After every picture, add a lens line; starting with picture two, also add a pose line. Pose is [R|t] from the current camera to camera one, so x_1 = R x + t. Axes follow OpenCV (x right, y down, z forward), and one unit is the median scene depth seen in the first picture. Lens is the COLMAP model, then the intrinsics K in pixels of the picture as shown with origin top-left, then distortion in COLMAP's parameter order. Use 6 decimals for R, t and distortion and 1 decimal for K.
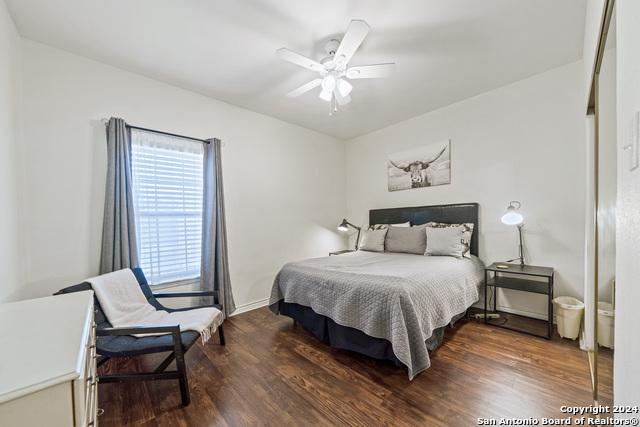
lens RADIAL K [[222.2, 0, 317.4], [0, 222.2, 217.0], [0, 0, 1]] dist [-0.003328, -0.000078]
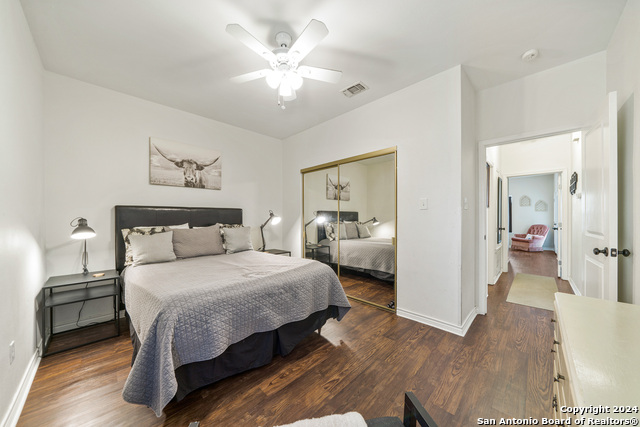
lens RADIAL K [[221.6, 0, 304.1], [0, 221.6, 214.3], [0, 0, 1]] dist [-0.012648, -0.000027]
pose [[0.014867, 0.048317, 0.998721, -0.498296], [-0.007346, 0.998810, -0.048212, 0.025954], [-0.999862, -0.006620, 0.015205, 0.520456]]
